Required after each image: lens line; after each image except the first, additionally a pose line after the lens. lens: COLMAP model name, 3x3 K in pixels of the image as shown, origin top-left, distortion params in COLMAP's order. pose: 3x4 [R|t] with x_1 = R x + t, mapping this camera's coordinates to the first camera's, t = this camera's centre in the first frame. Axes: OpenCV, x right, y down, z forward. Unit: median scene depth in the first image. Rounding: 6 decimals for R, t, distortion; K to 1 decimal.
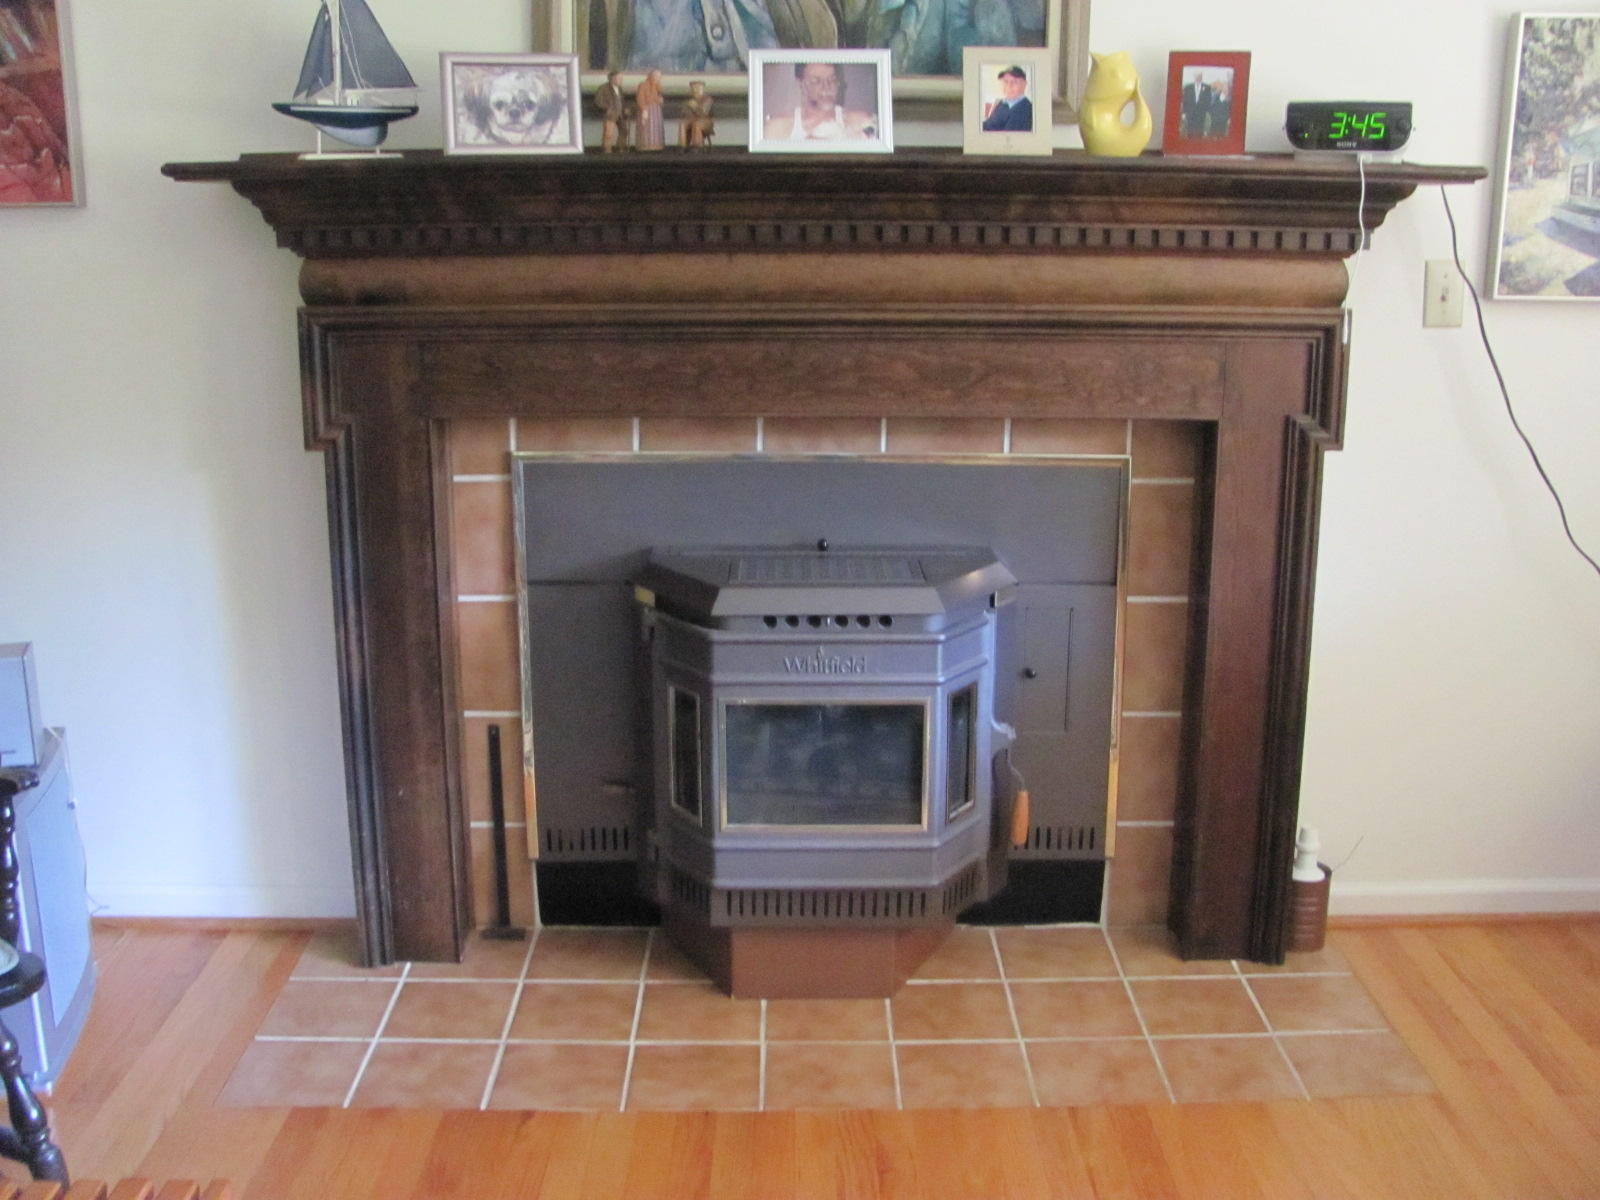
lens RADIAL K [[1697.7, 0, 796.7], [0, 1697.7, 591.1], [0, 0, 1]] dist [-0.220514, 0.273890]
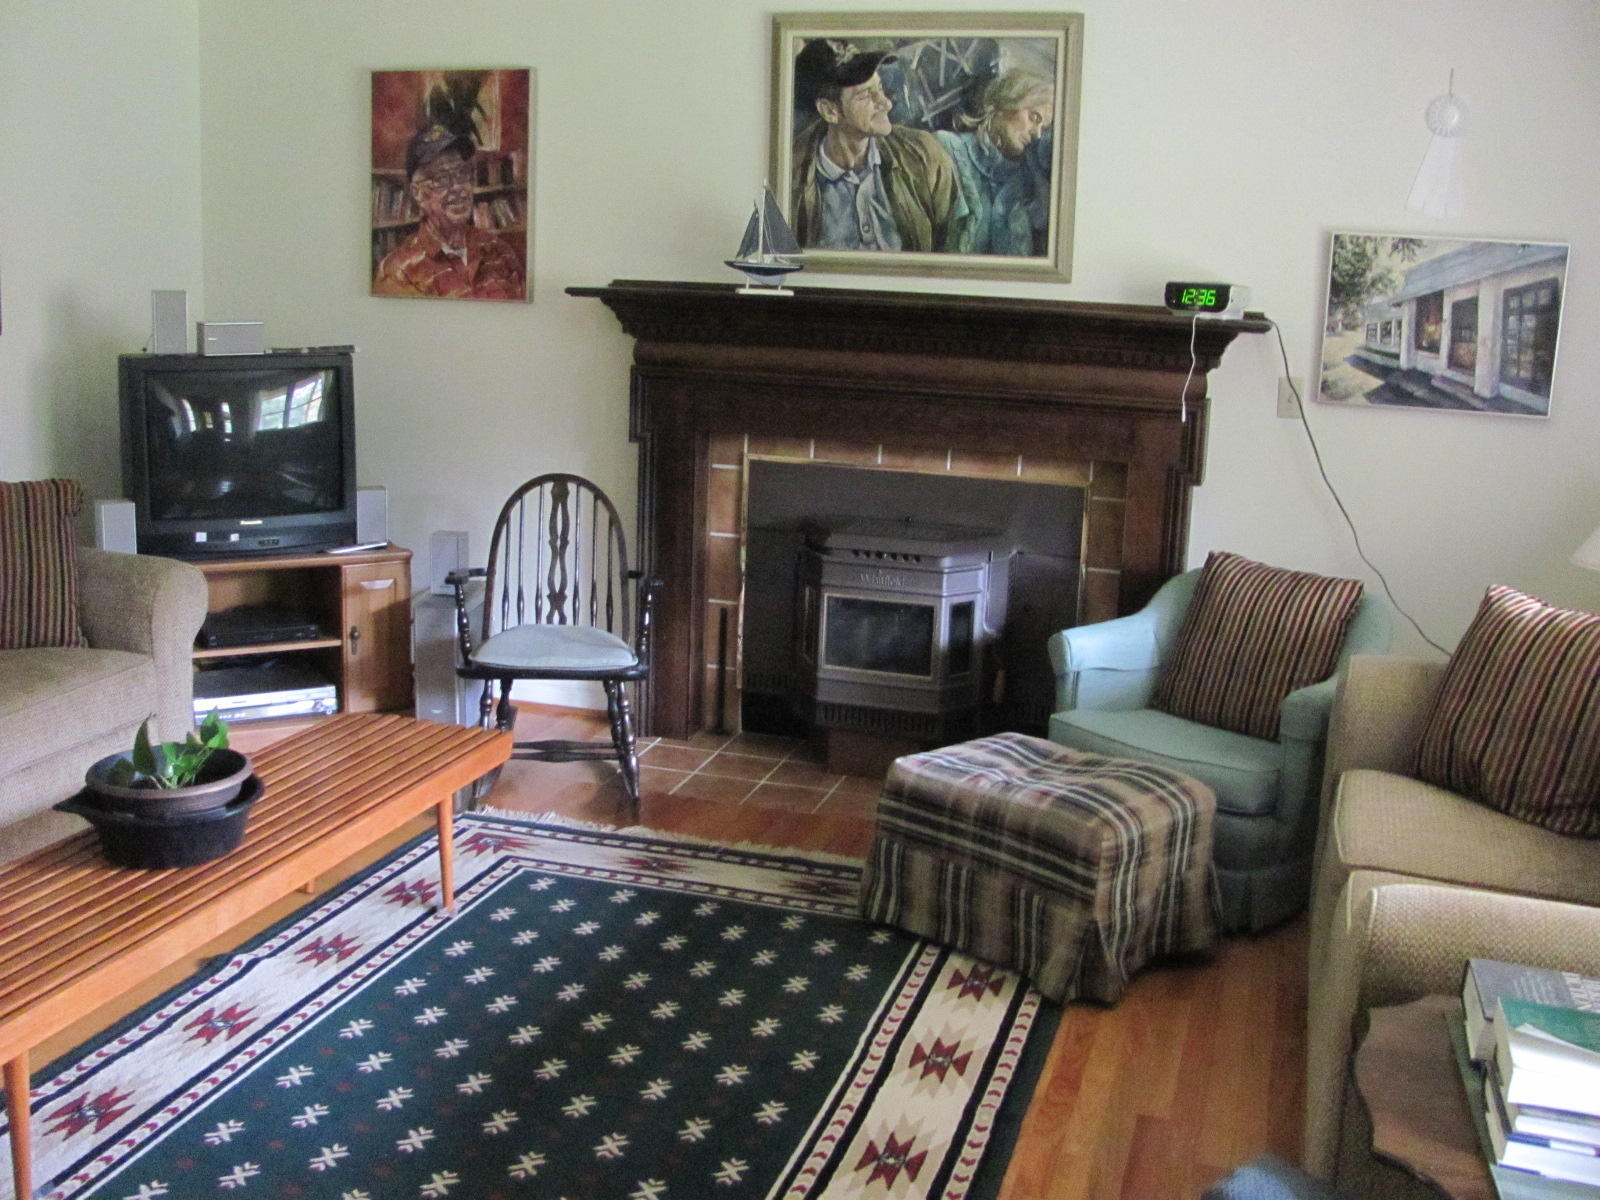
lens RADIAL K [[1697.7, 0, 796.7], [0, 1697.7, 591.1], [0, 0, 1]] dist [-0.220514, 0.273890]
pose [[0.954072, 0.094117, -0.284409, 0.431501], [-0.105153, 0.994172, -0.023750, 0.104951], [0.280516, 0.052566, 0.958409, -0.738736]]
